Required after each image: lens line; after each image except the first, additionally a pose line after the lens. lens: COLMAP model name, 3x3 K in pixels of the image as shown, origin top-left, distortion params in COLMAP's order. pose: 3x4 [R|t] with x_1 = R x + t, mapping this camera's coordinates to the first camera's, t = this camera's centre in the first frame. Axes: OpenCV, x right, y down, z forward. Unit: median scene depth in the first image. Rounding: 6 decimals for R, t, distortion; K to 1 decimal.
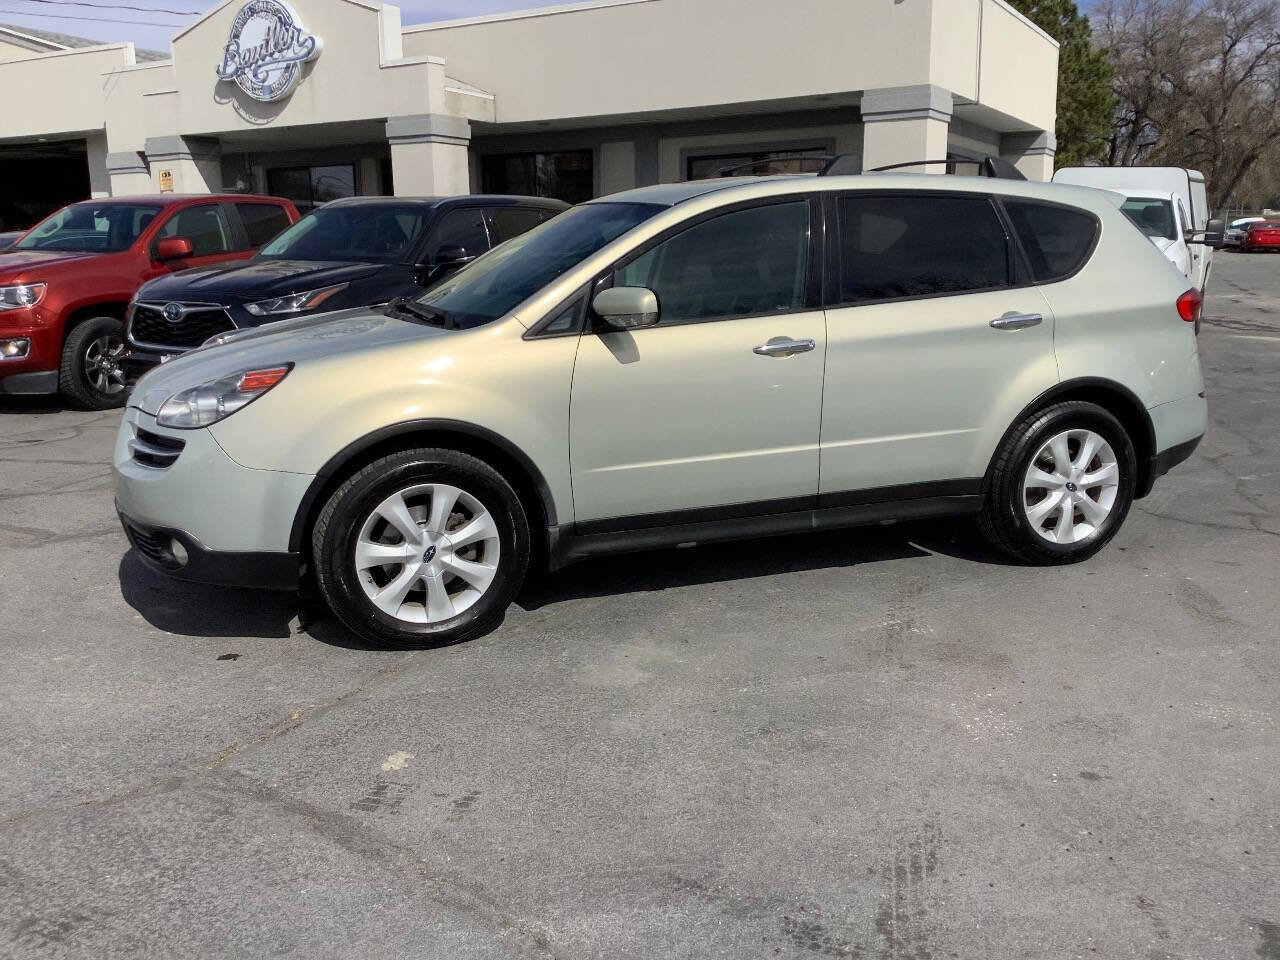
lens RADIAL K [[1149.9, 0, 640.0], [0, 1149.9, 480.0], [0, 0, 1]] dist [0.093067, -0.153384]
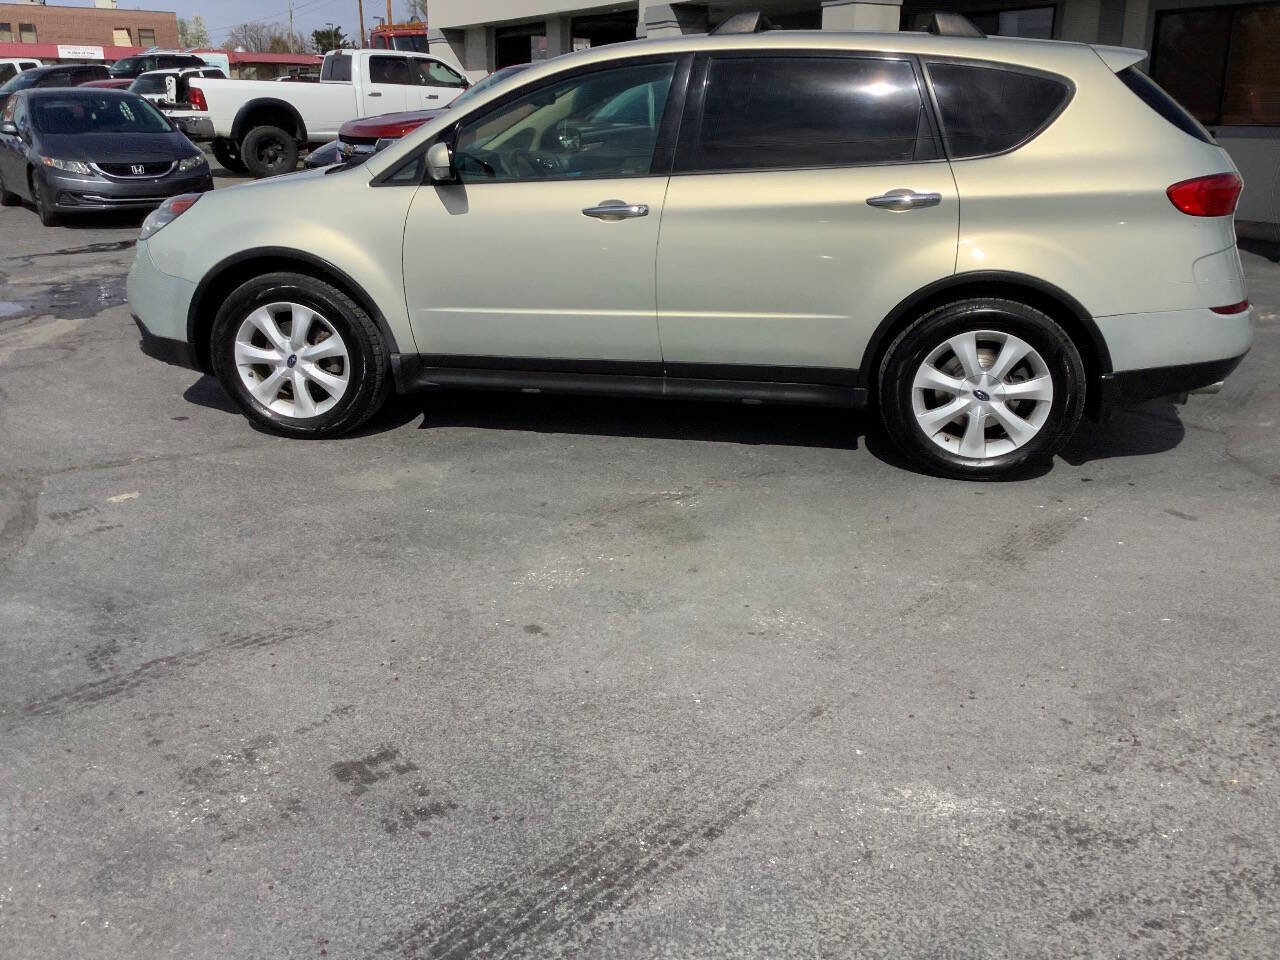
lens RADIAL K [[1168.1, 0, 630.3], [0, 1168.1, 446.4], [0, 0, 1]] dist [0.107676, -0.179400]
pose [[0.847182, 0.161921, -0.506028, 0.666858], [-0.123062, 0.986330, 0.109583, -0.023167], [0.516854, -0.030564, 0.855528, 0.104751]]
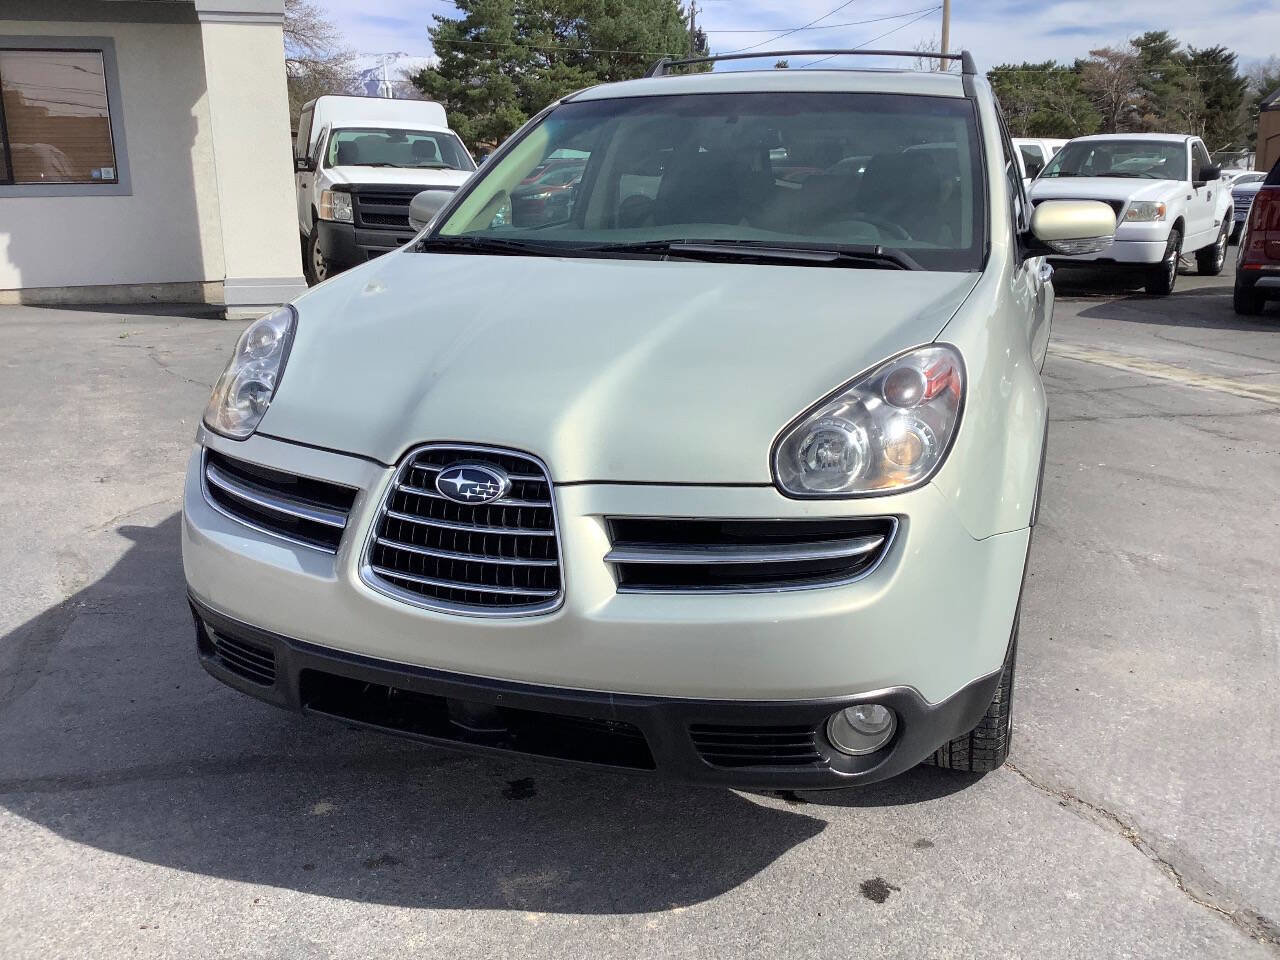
lens RADIAL K [[1149.9, 0, 640.0], [0, 1149.9, 480.0], [0, 0, 1]] dist [0.093067, -0.153384]
pose [[0.656205, -0.185802, 0.731350, -0.697657], [0.150664, 0.981957, 0.114286, -0.103924], [-0.739388, 0.035193, 0.672359, 0.620658]]
